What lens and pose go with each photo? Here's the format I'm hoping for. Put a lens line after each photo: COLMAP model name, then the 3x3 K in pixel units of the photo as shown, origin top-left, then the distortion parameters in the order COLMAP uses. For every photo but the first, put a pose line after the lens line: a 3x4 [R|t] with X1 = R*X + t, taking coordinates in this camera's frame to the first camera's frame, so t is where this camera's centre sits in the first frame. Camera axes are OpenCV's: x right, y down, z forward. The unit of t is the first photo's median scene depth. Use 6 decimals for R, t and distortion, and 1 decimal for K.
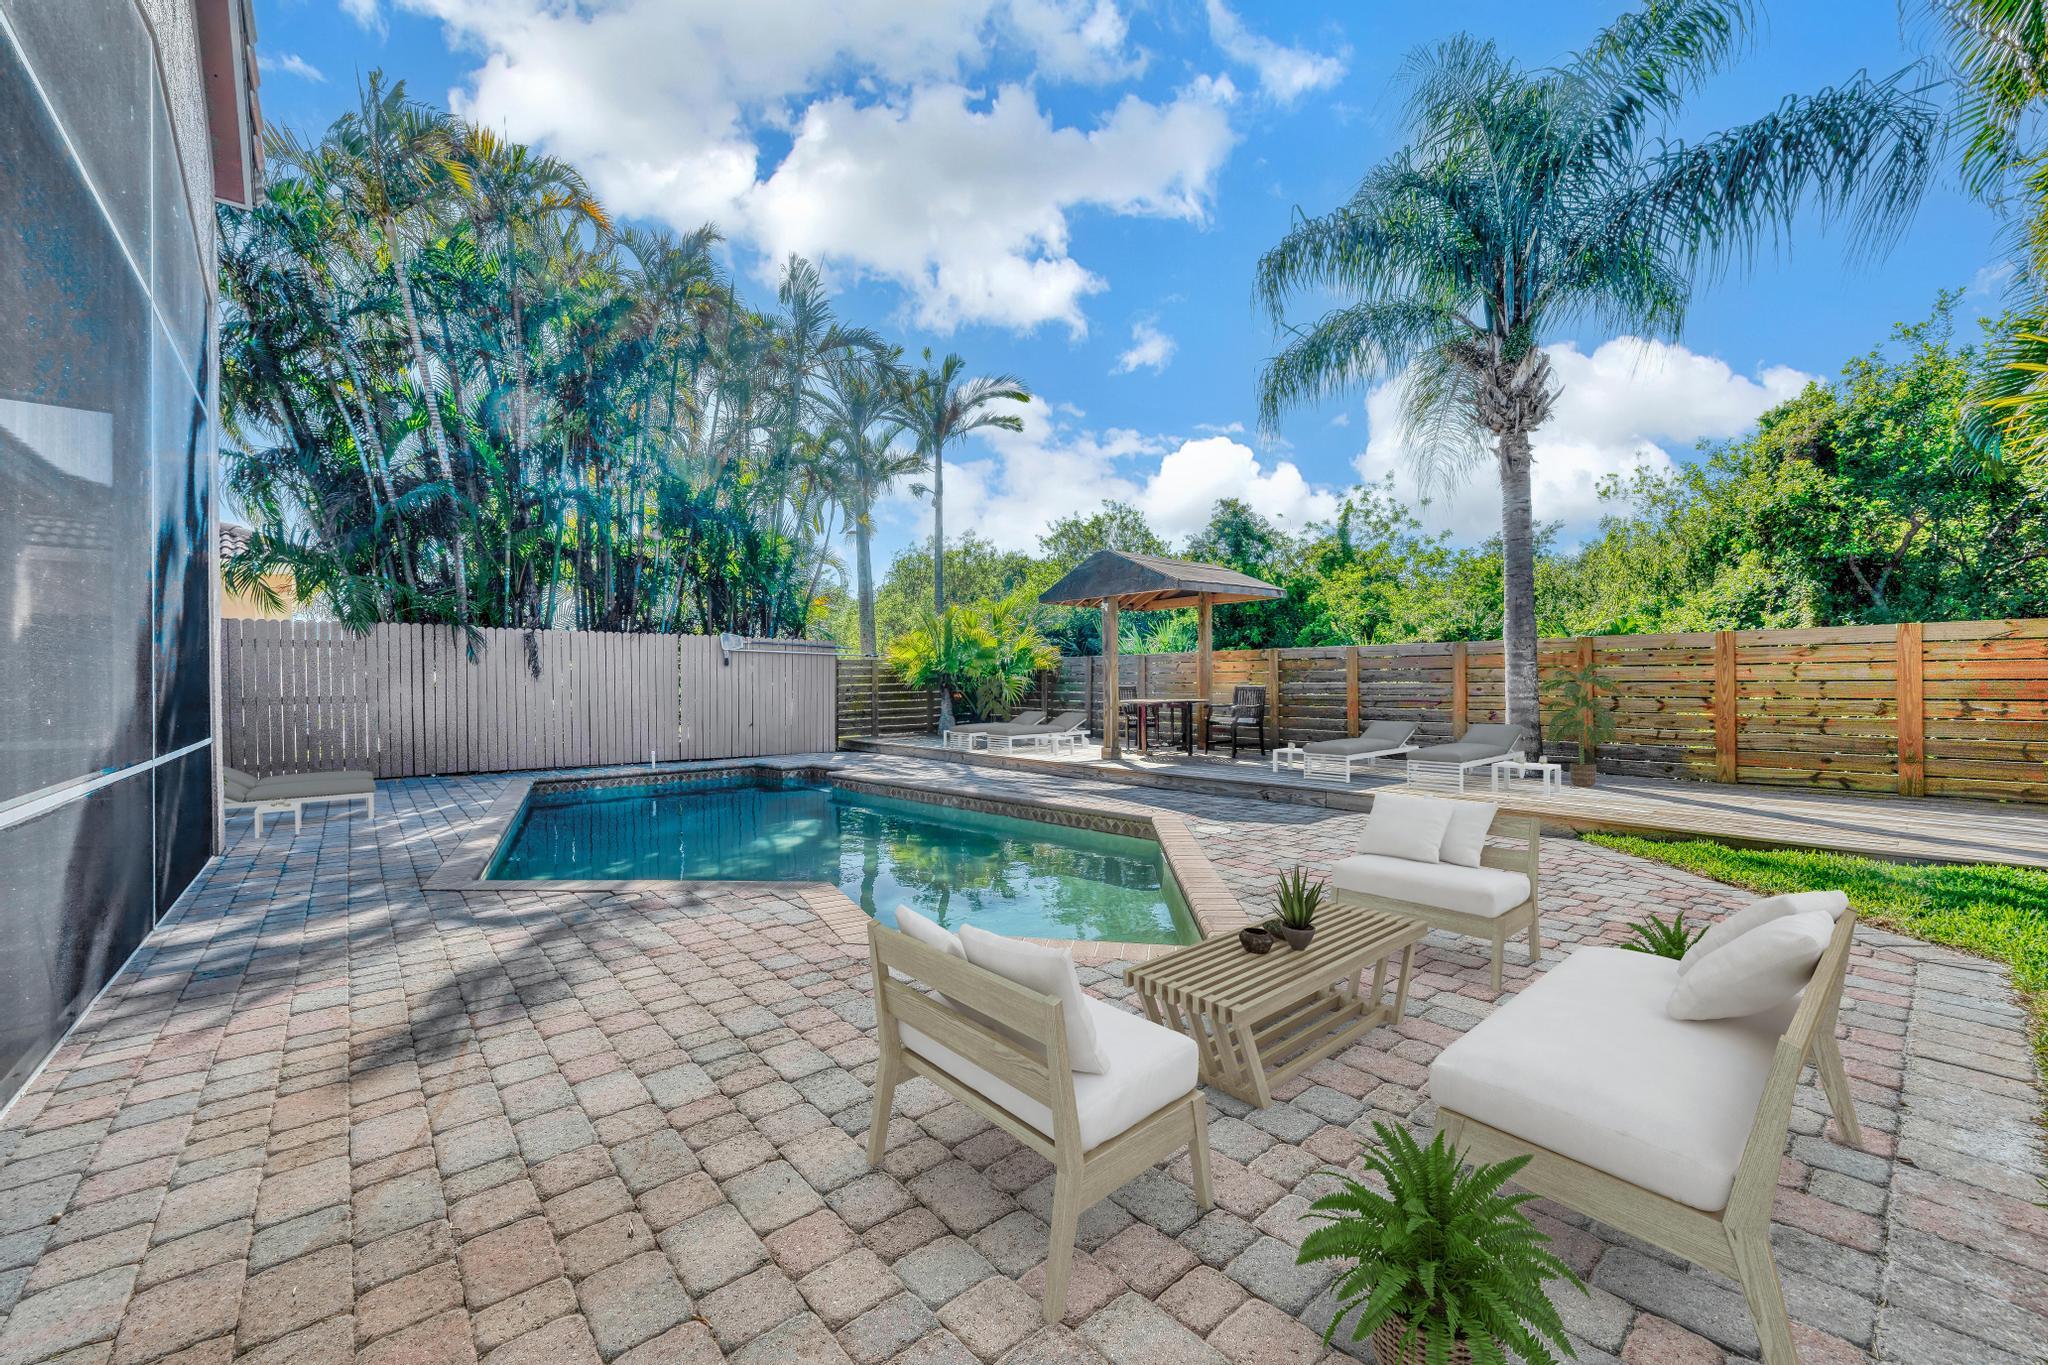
lens RADIAL K [[810.3, 0, 1034.4], [0, 810.3, 679.1], [0, 0, 1]] dist [-0.000137, 0.000531]
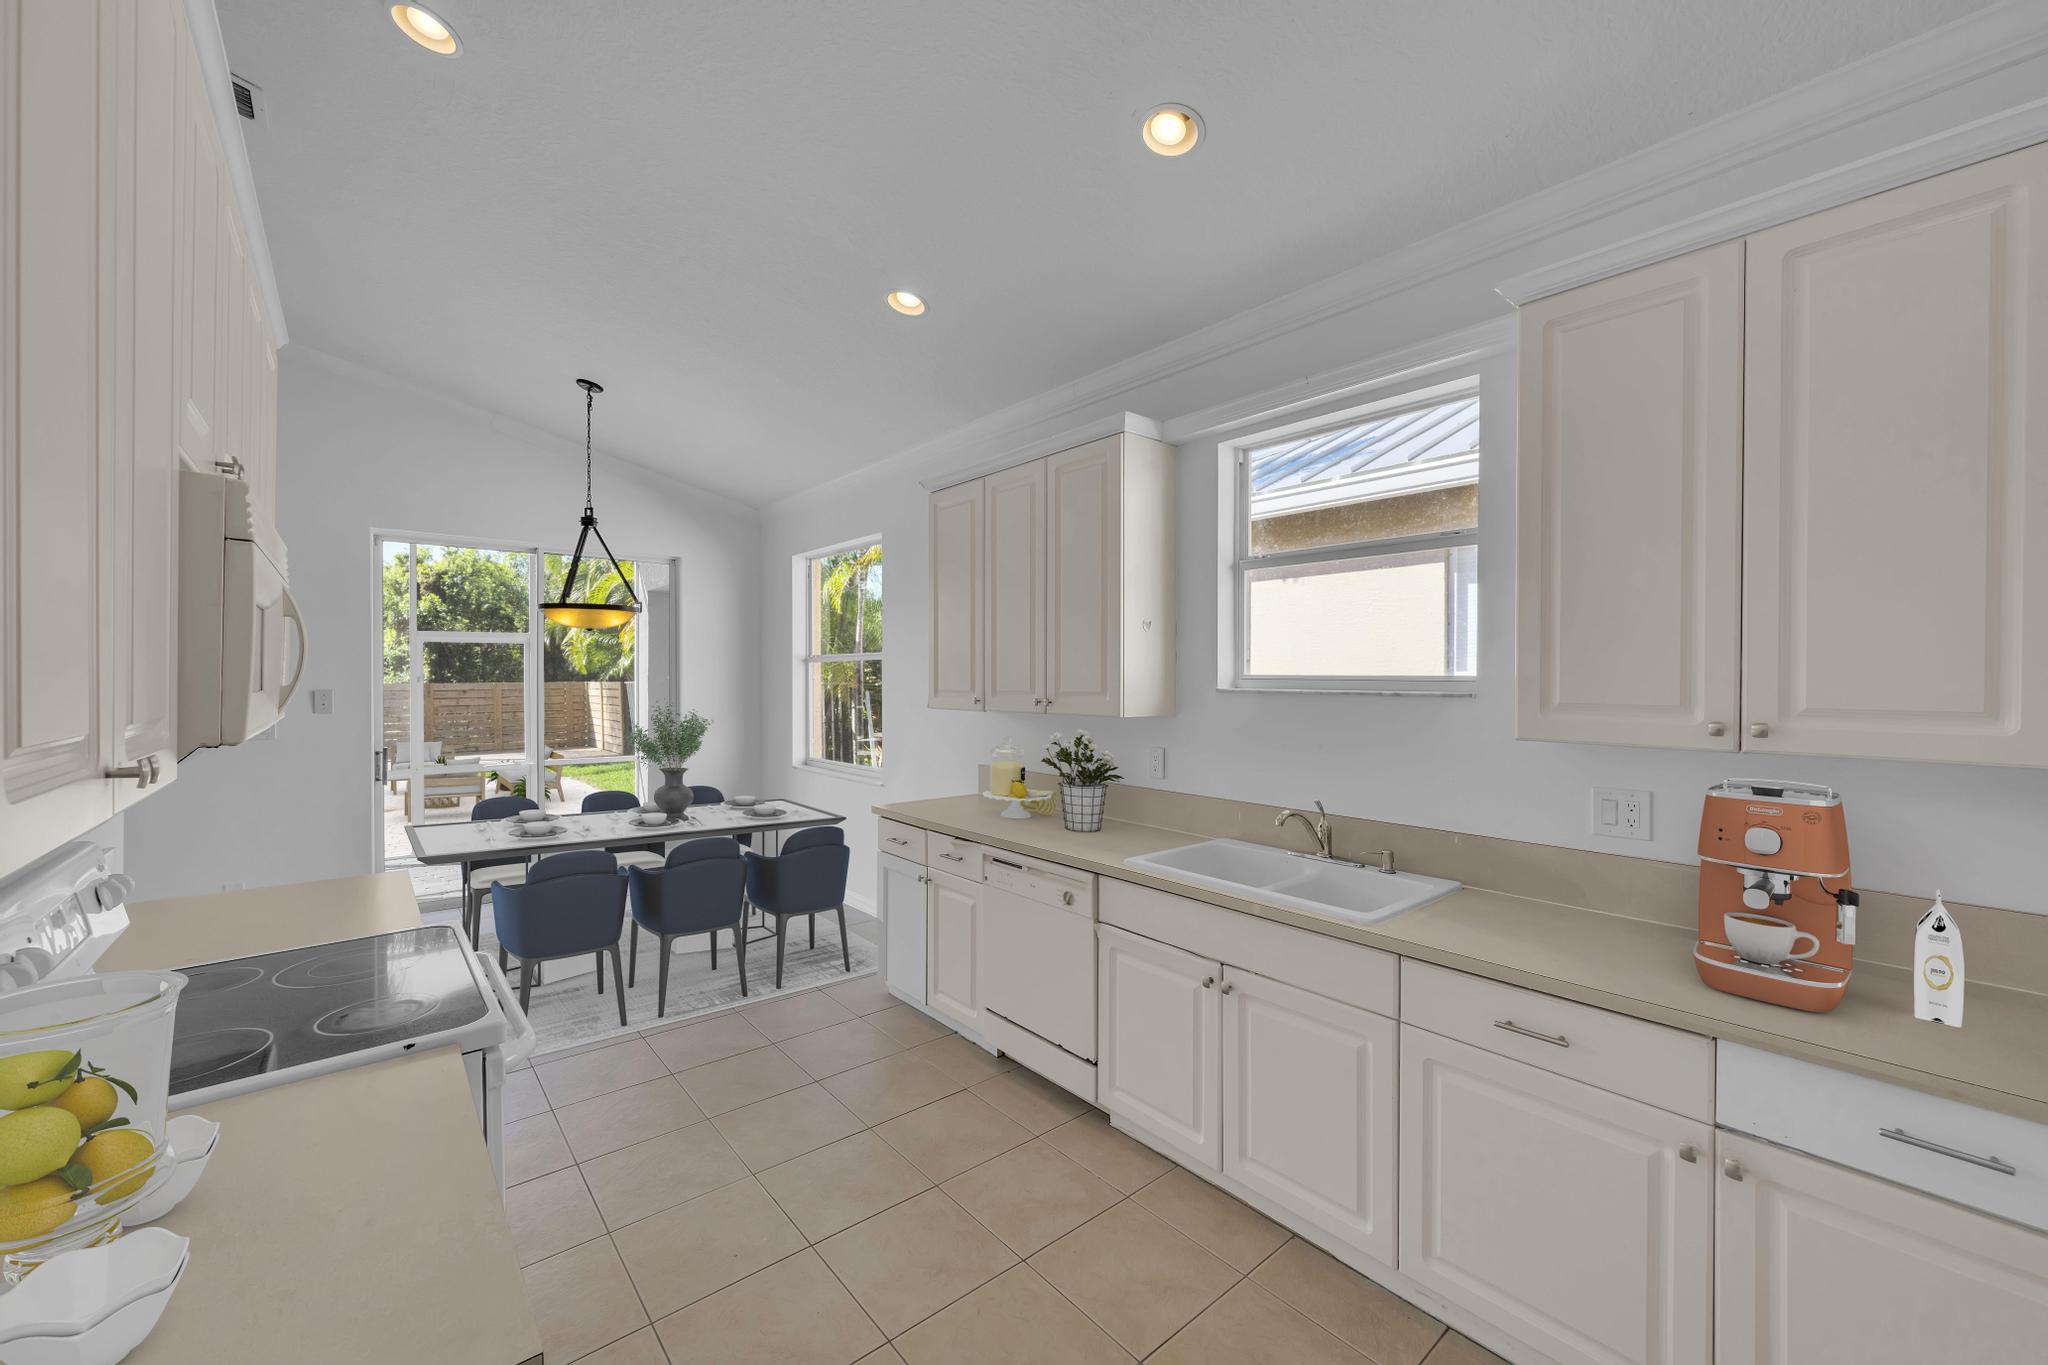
lens RADIAL K [[798.8, 0, 1009.2], [0, 798.8, 683.0], [0, 0, 1]] dist [0.001595, -0.000430]
pose [[0.019349, 0.003698, 0.999806, -1.022330], [-0.003440, 0.999987, -0.003632, -0.047778], [-0.999807, -0.003369, 0.019361, -0.474355]]
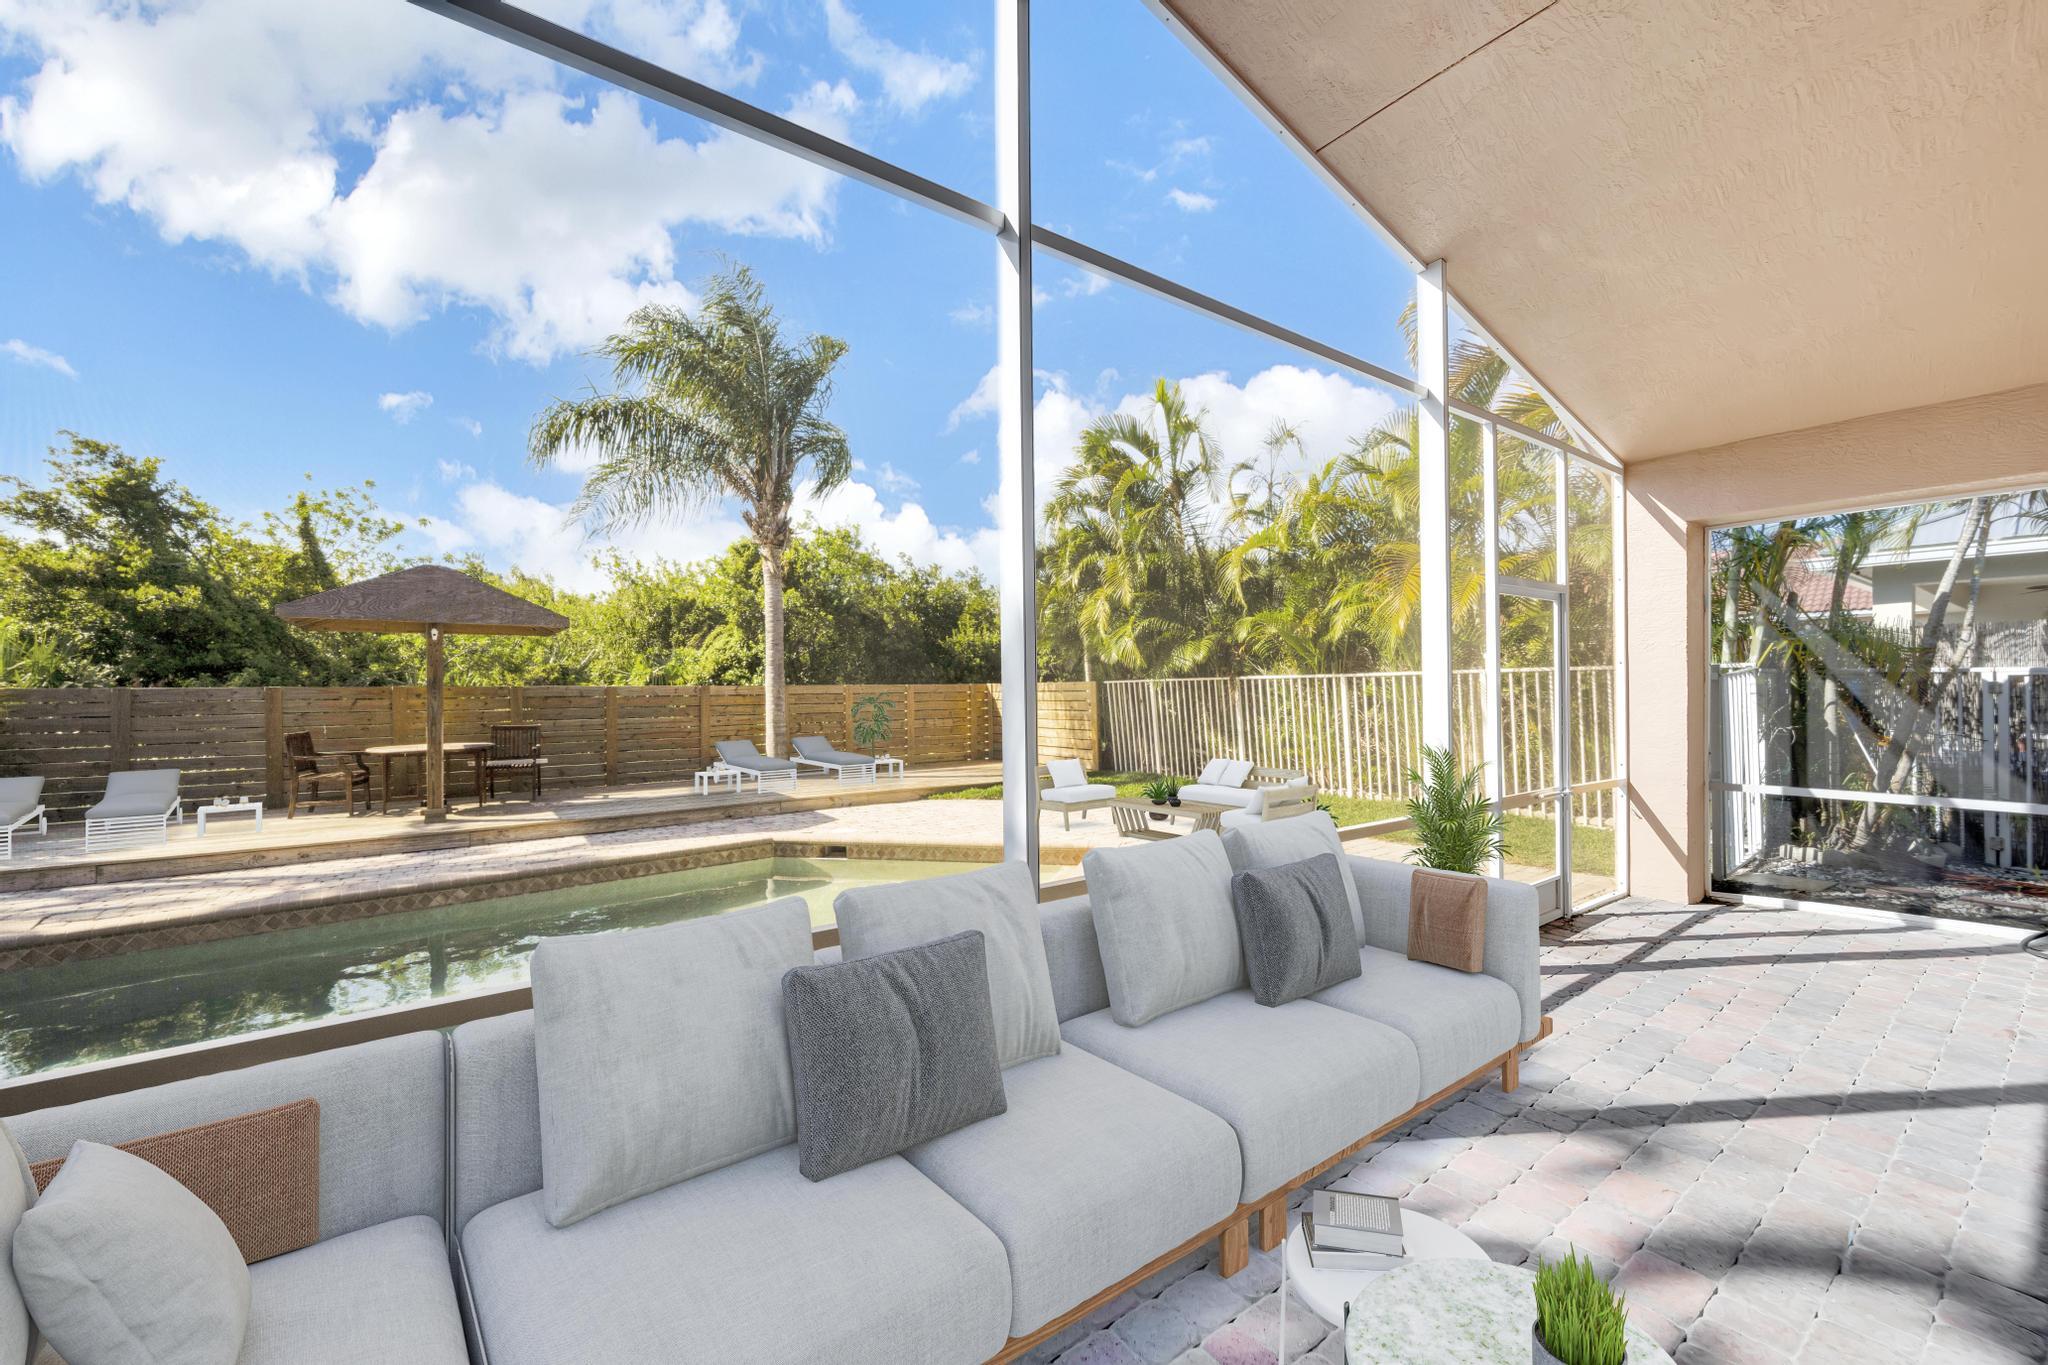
lens RADIAL K [[798.8, 0, 1030.8], [0, 798.8, 682.6], [0, 0, 1]] dist [0.001595, -0.000430]
pose [[0.073075, 0.013585, 0.997234, -0.751434], [0.004166, 0.999894, -0.013926, -0.031773], [-0.997318, 0.005172, 0.073011, 0.381780]]
